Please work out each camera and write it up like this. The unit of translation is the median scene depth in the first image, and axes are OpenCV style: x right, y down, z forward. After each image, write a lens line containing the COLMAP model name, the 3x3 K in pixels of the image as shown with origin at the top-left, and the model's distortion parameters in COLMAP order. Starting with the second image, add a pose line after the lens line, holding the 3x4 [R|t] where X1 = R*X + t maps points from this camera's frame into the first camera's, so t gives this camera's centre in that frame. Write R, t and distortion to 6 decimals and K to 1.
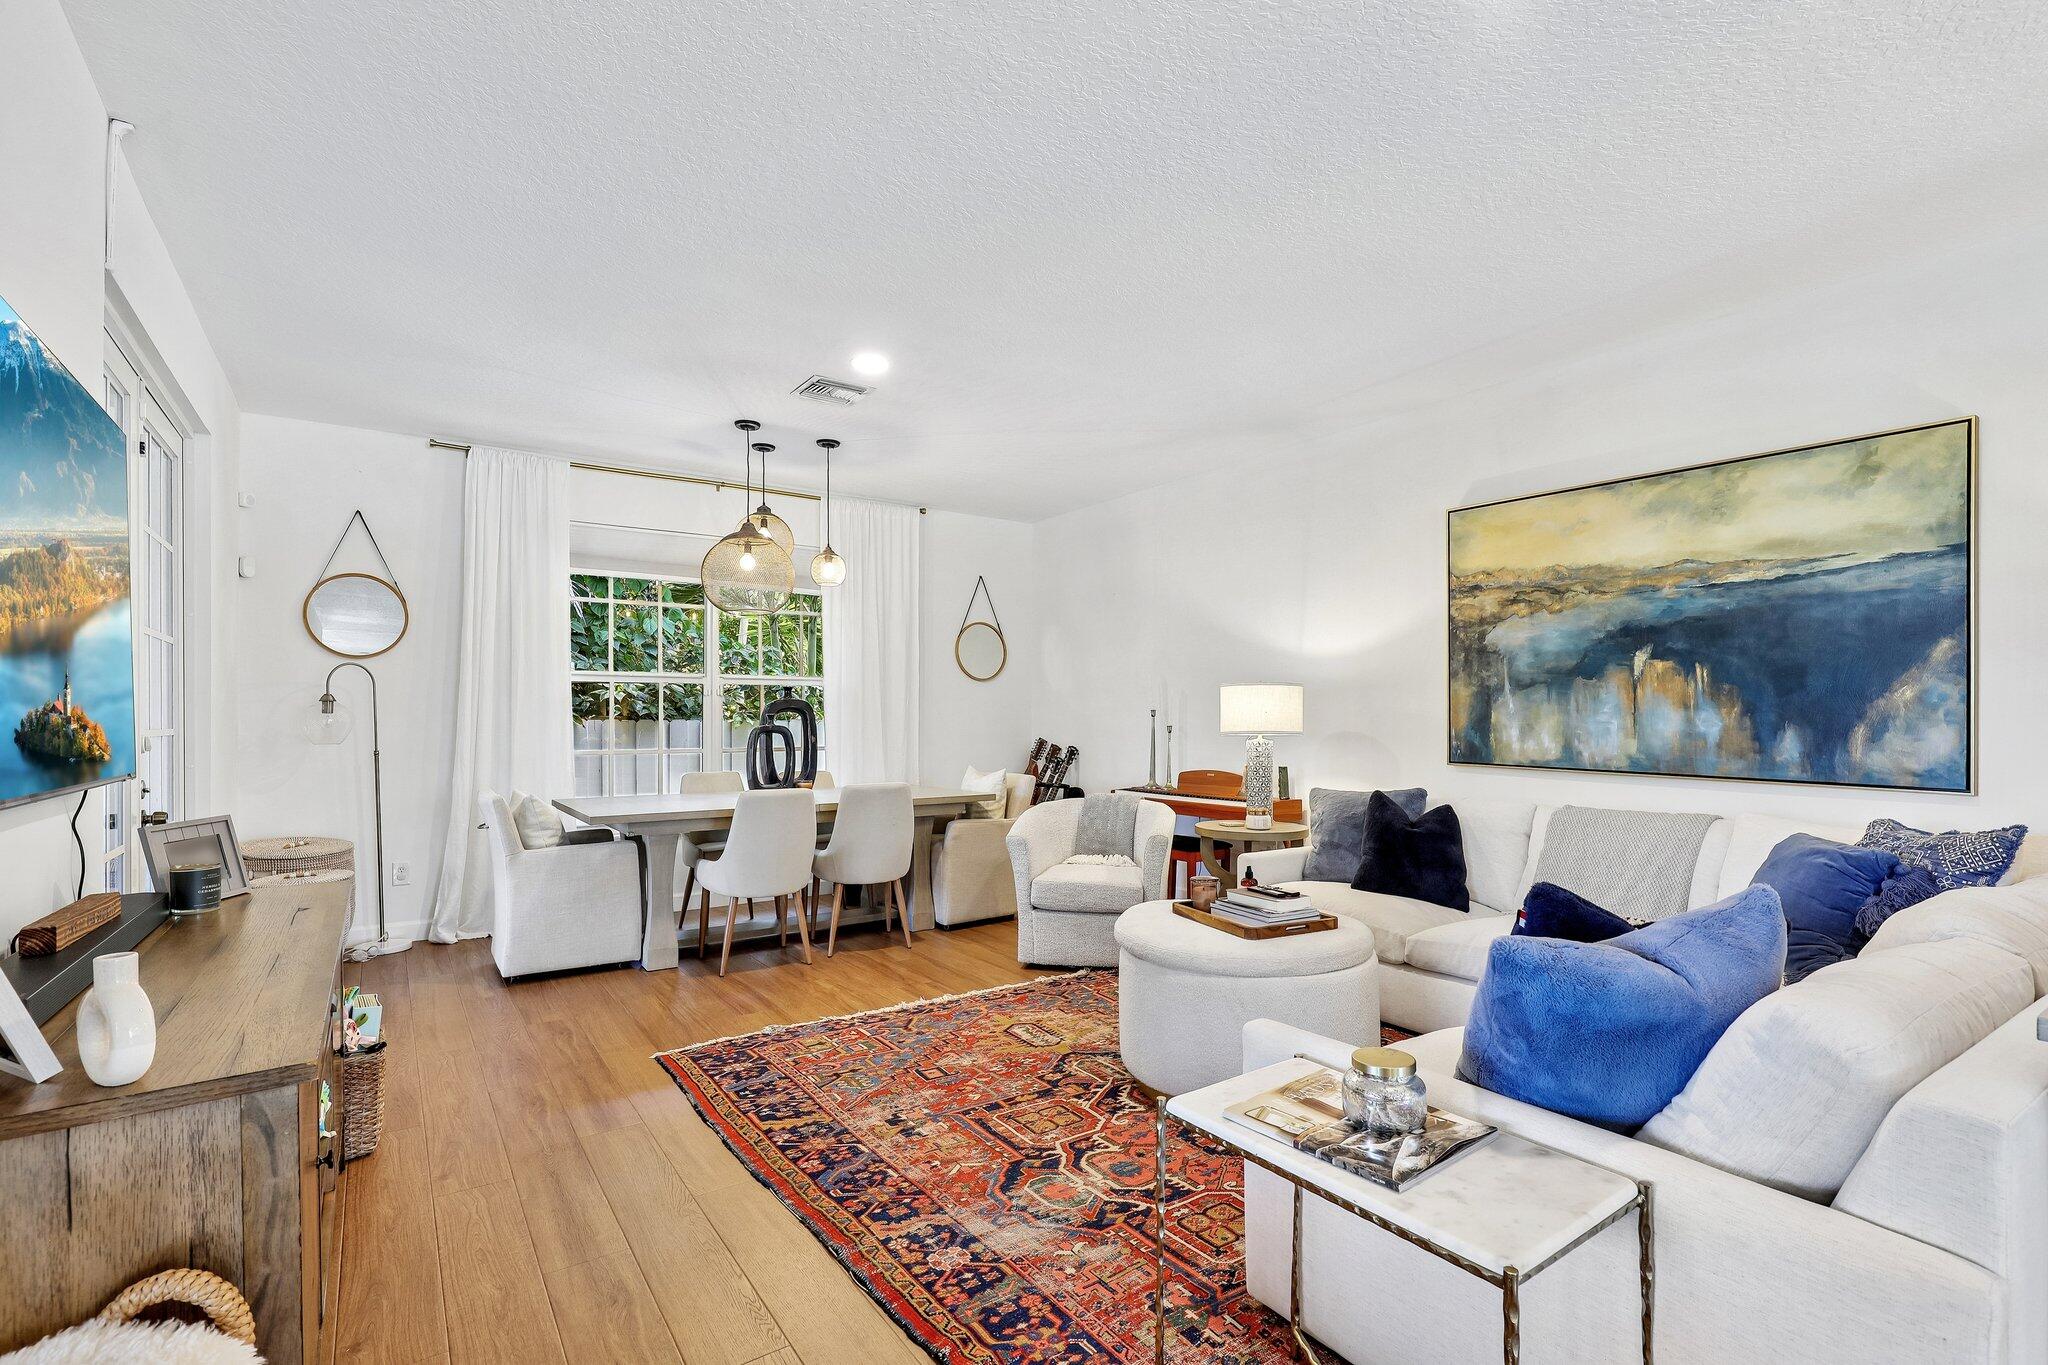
lens RADIAL K [[941.3, 0, 1050.2], [0, 941.3, 706.6], [0, 0, 1]] dist [-0.000854, 0.000040]
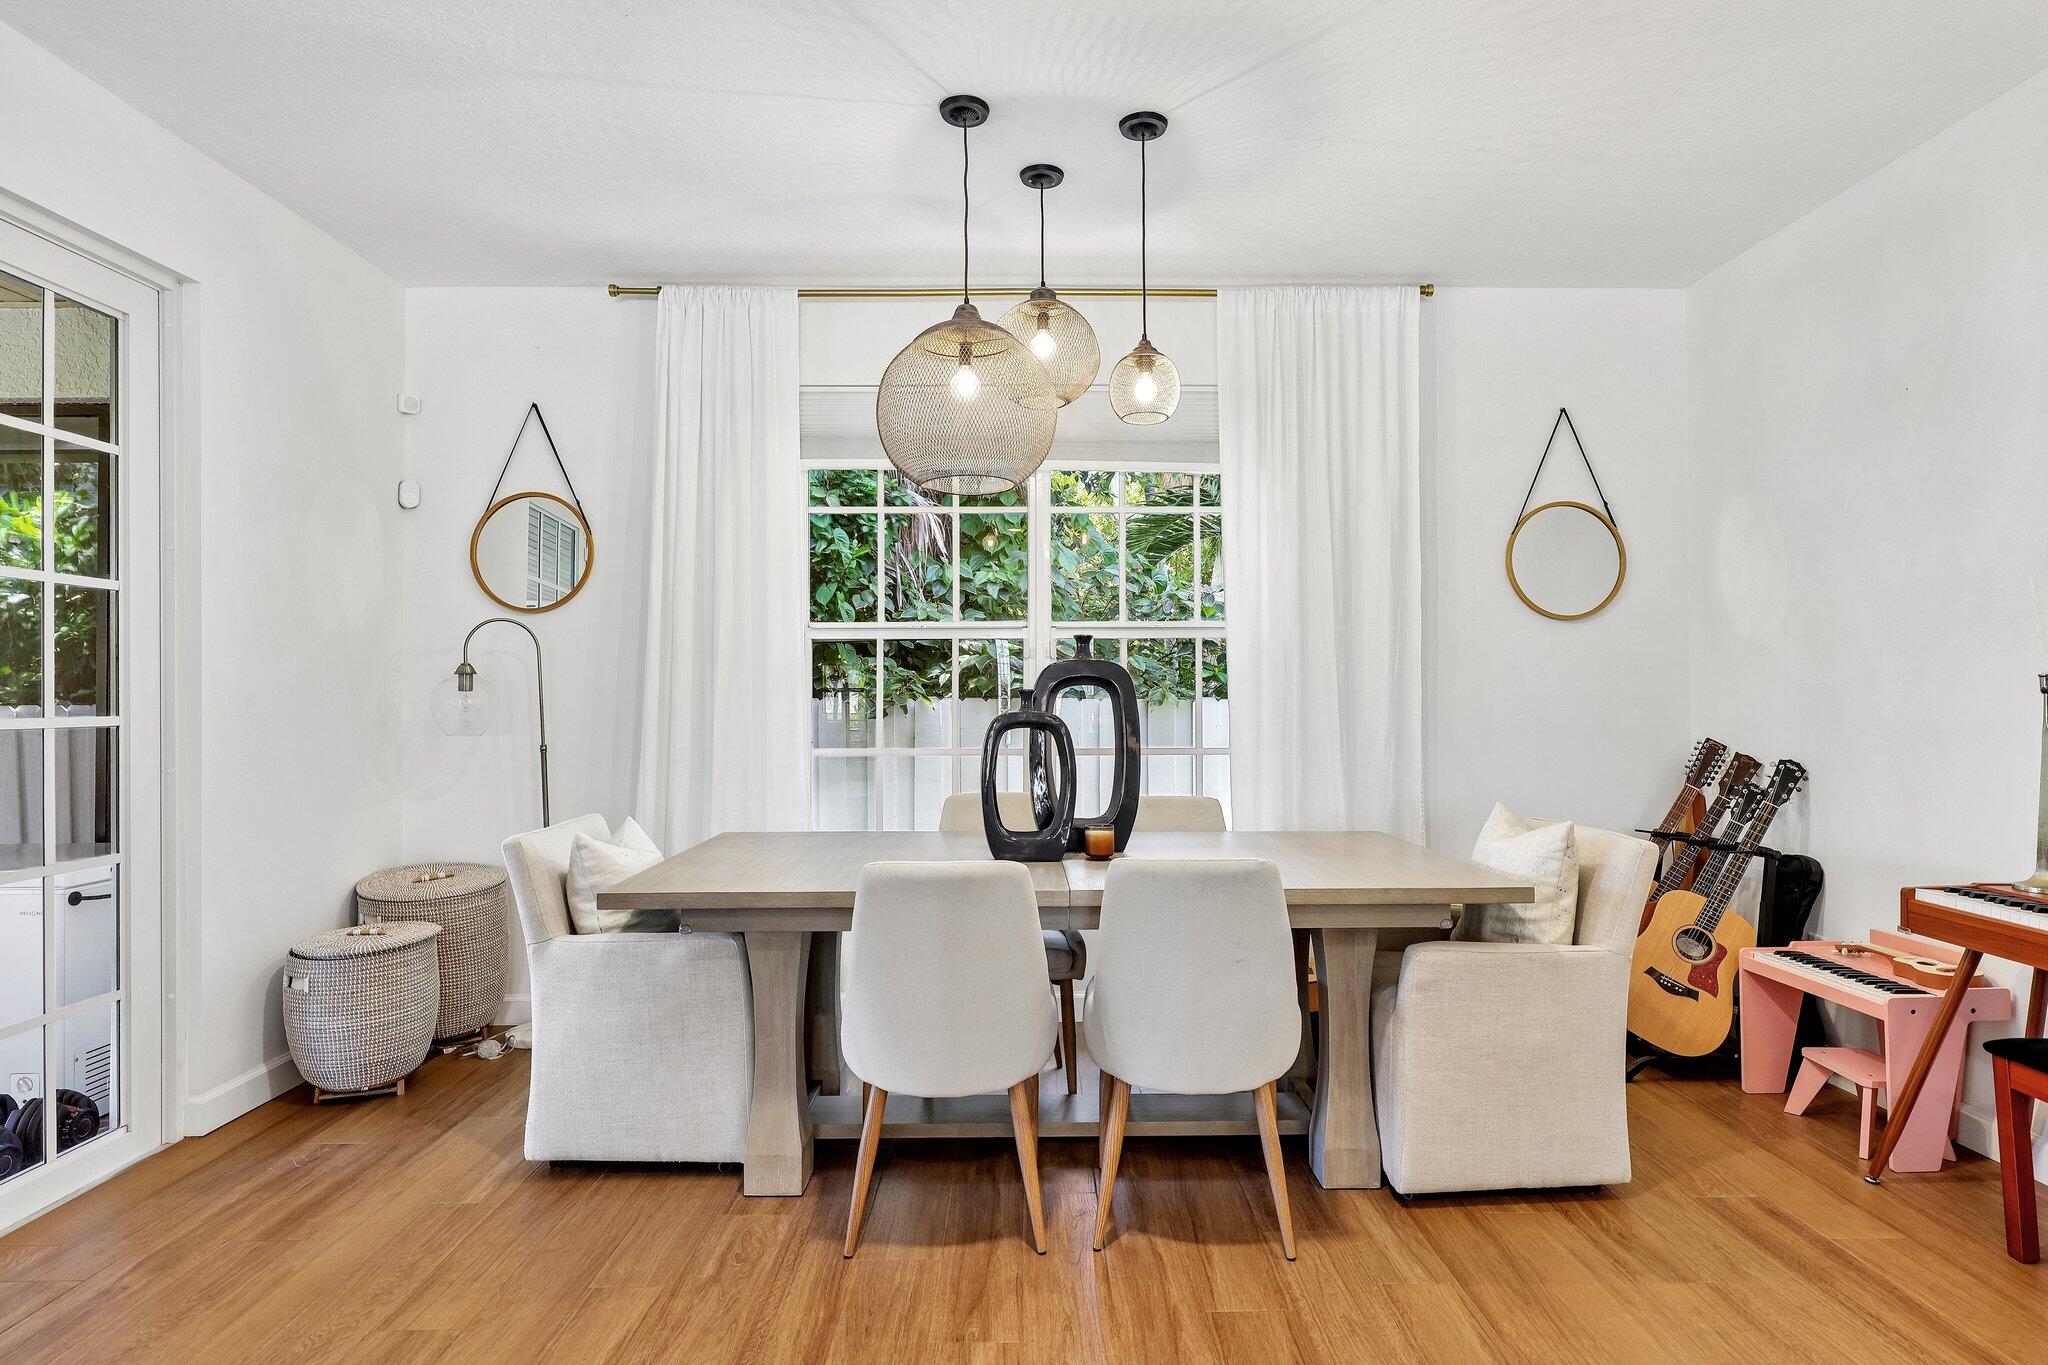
lens RADIAL K [[1110.4, 0, 1024.0], [0, 1110.4, 682.5], [0, 0, 1]] dist [0.003091, 0.000335]
pose [[0.821134, -0.007512, -0.570686, 0.043675], [0.008850, 0.999961, -0.000428, 0.005077], [0.570666, -0.004700, 0.821168, 0.613625]]
